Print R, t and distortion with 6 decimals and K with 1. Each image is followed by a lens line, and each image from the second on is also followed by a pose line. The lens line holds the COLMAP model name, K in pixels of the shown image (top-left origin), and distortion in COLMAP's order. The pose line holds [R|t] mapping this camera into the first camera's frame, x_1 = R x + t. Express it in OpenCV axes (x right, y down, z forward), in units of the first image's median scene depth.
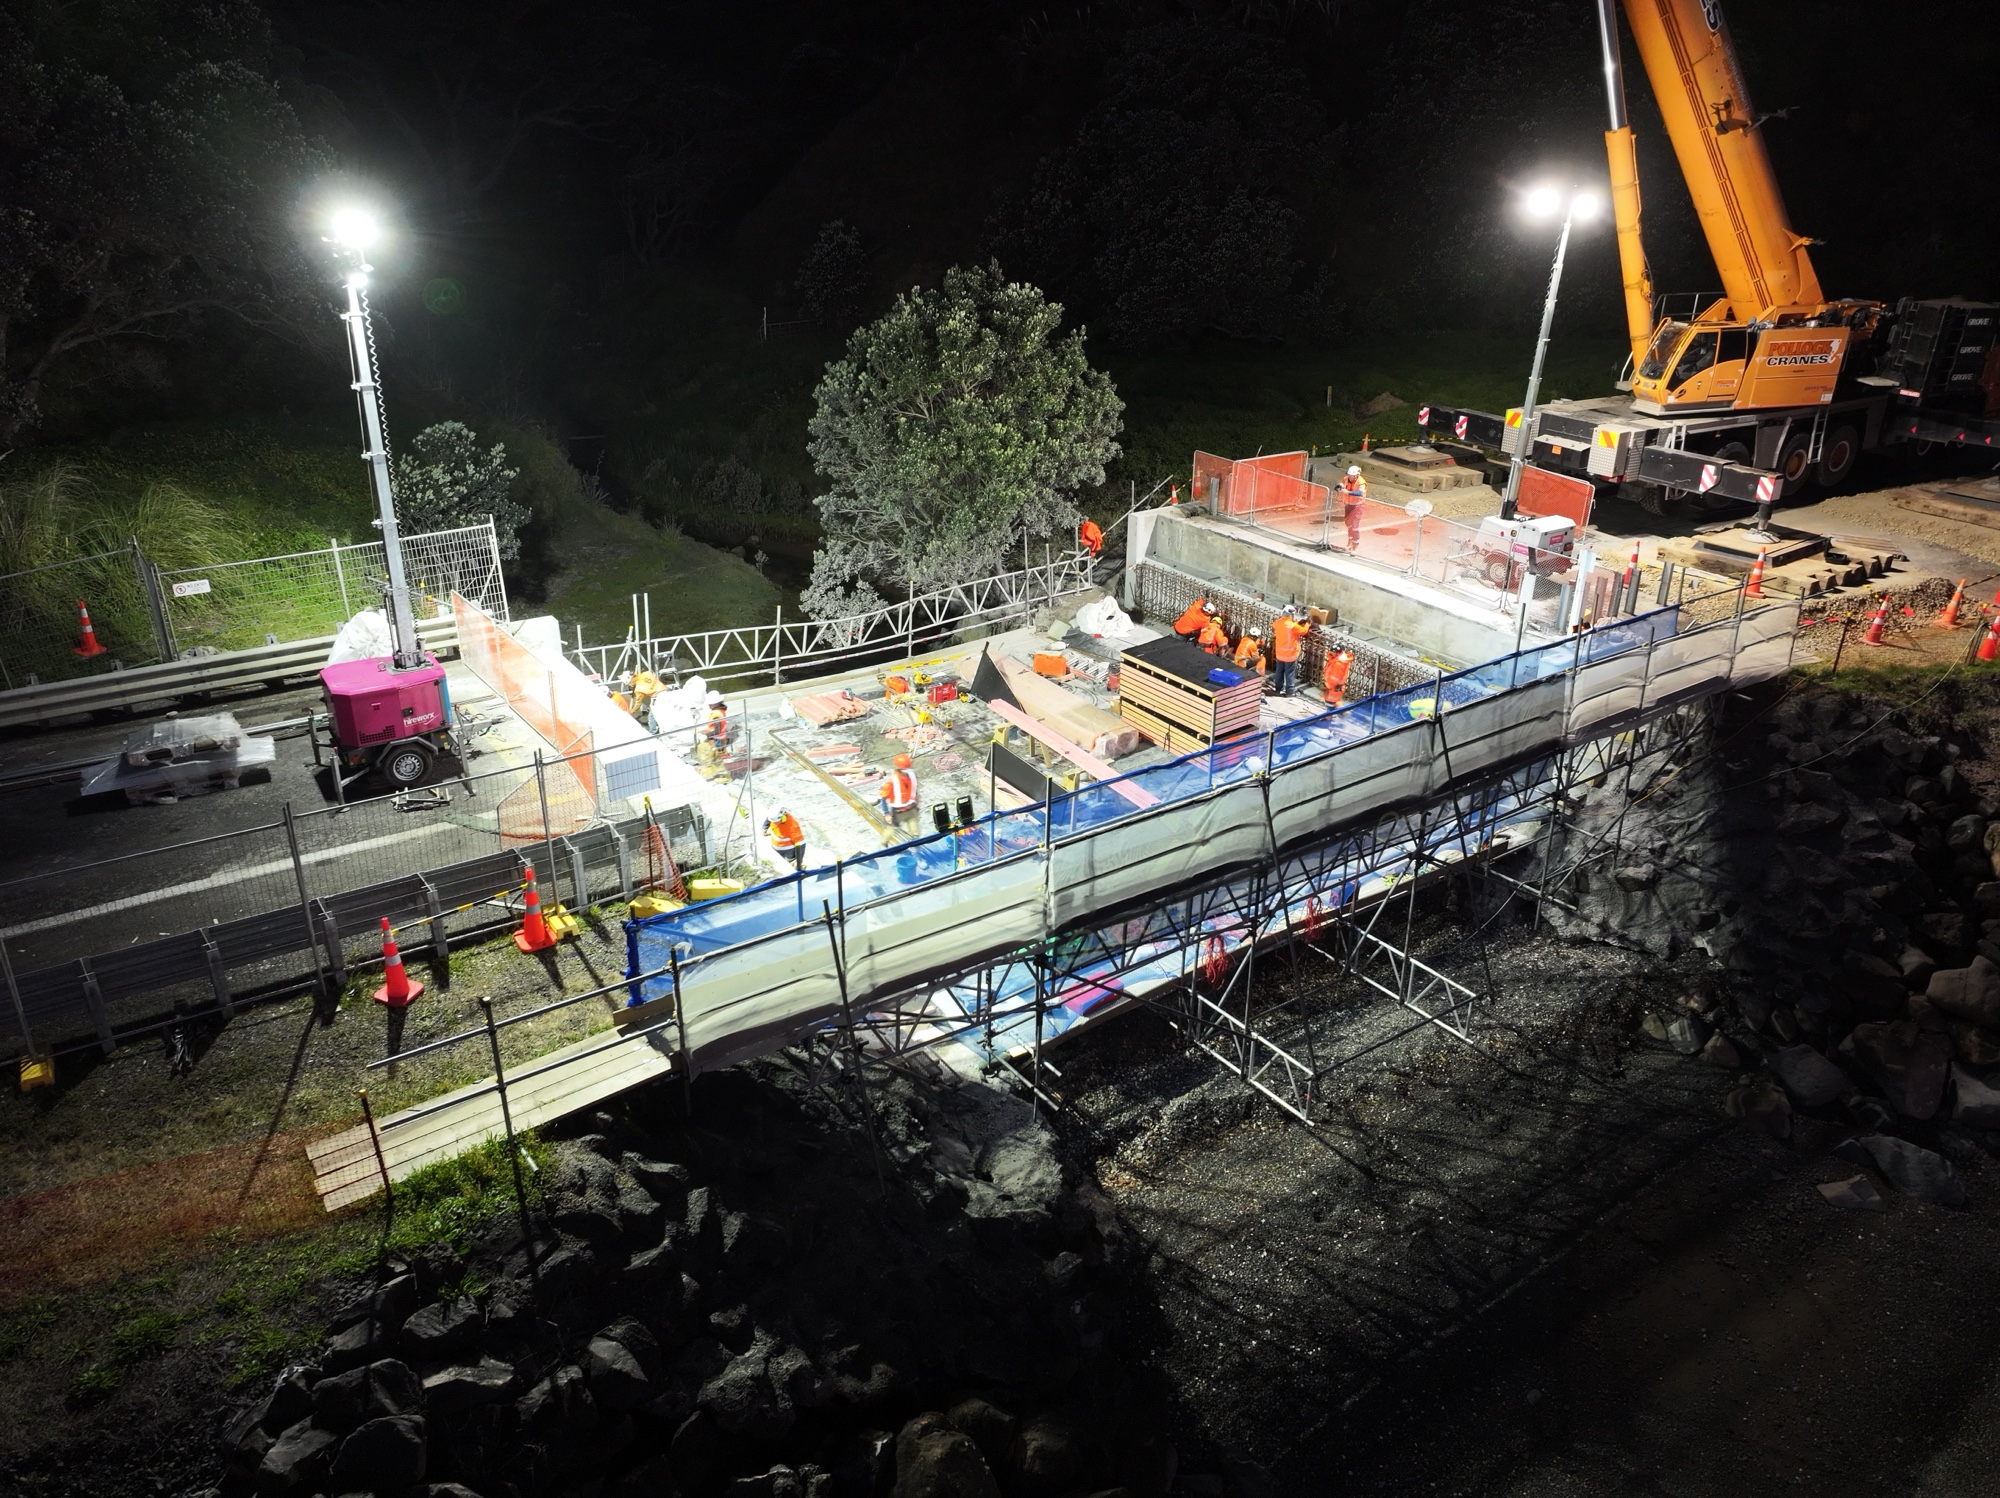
lens RADIAL K [[1407.3, 0, 1000.0], [0, 1407.3, 749.0], [0, 0, 1]] dist [-0.006556, -0.003790]
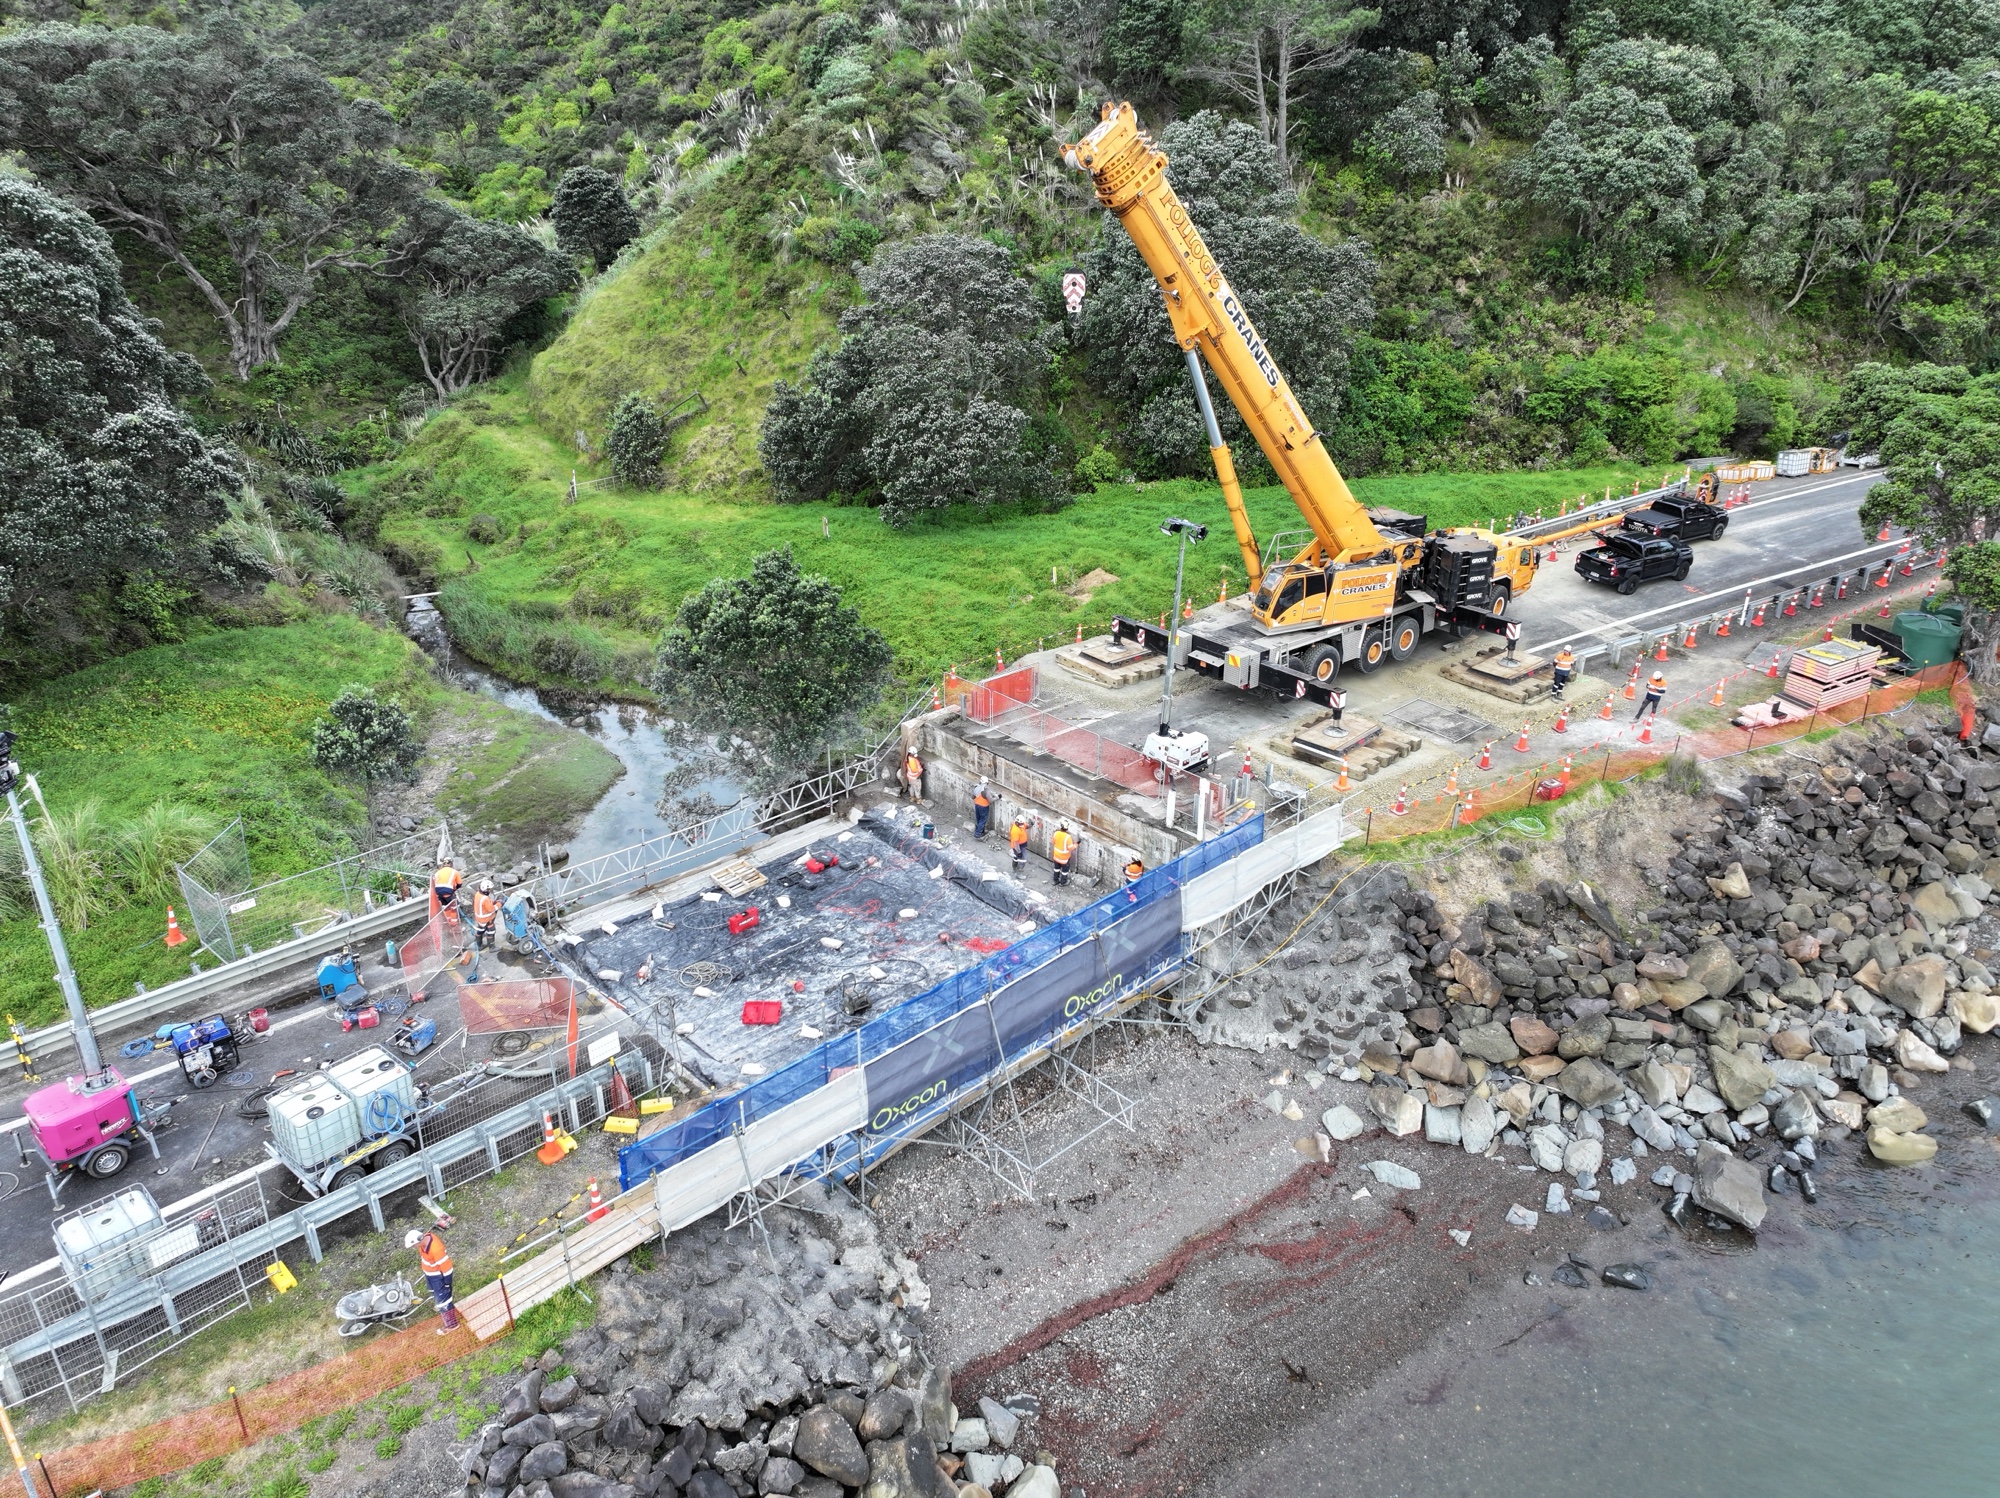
lens RADIAL K [[1374.6, 0, 1000.0], [0, 1374.6, 749.0], [0, 0, 1]] dist [0.005159, 0.000082]
pose [[0.987407, -0.069206, 0.142260, -0.004258], [0.069251, 0.997588, 0.004644, -0.160010], [-0.142238, 0.005266, 0.989818, -0.348468]]
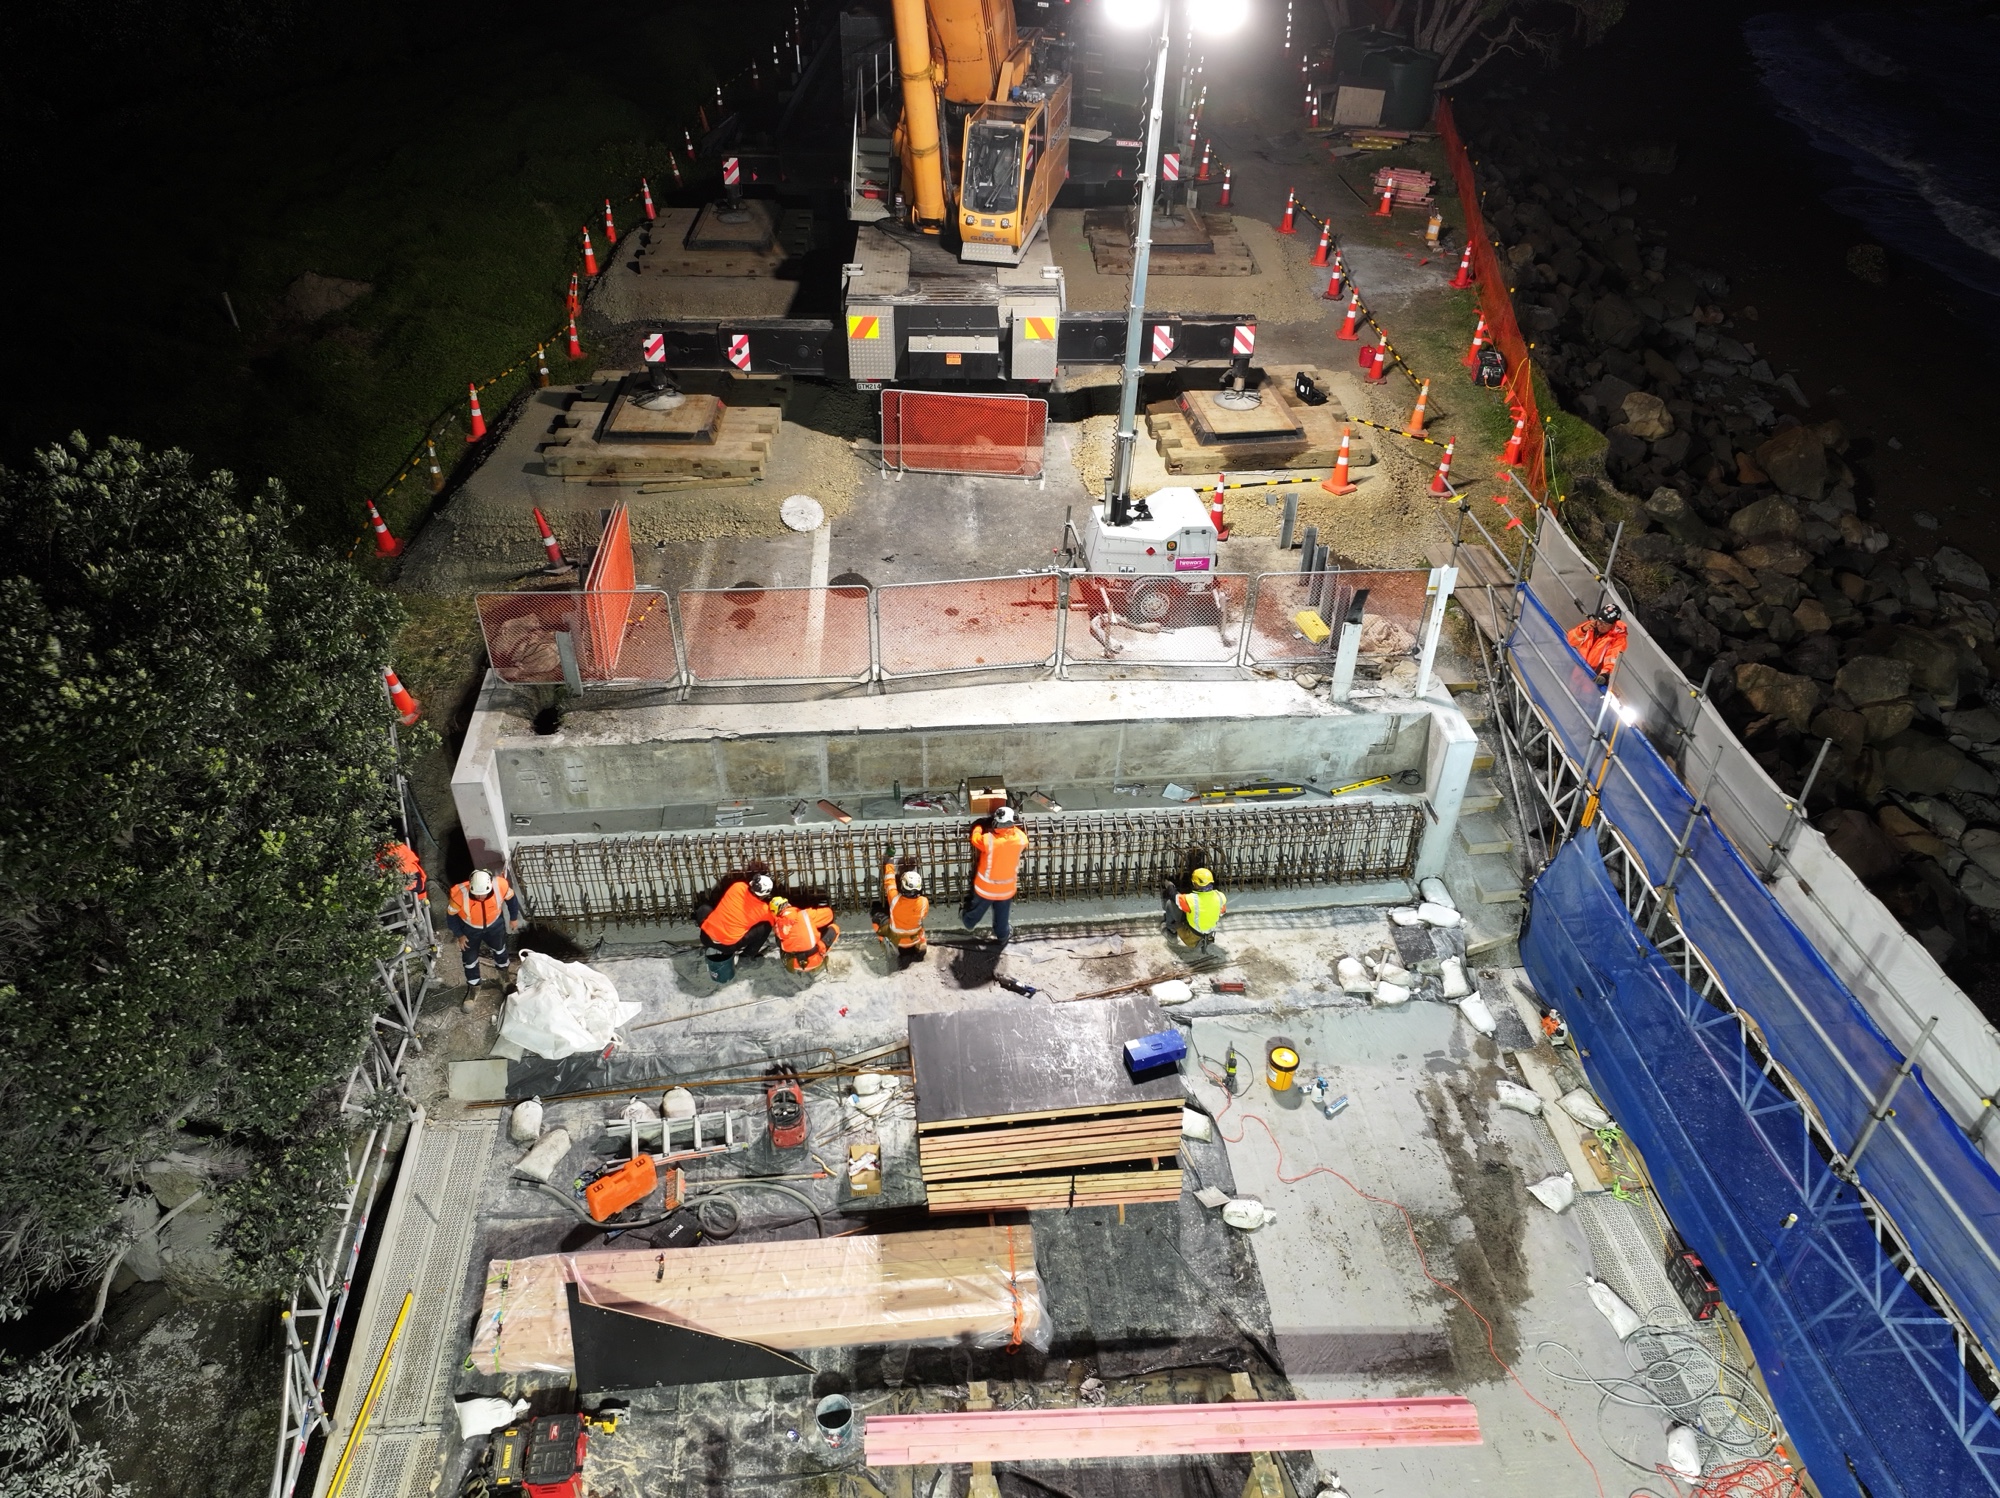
lens RADIAL K [[1374.6, 0, 1000.0], [0, 1374.6, 749.0], [0, 0, 1]] dist [0.005159, 0.000082]
pose [[0.477476, -0.533541, 0.698105, -0.150670], [0.345568, 0.844527, 0.409092, -0.337968], [-0.807836, 0.045911, 0.587616, 0.658848]]
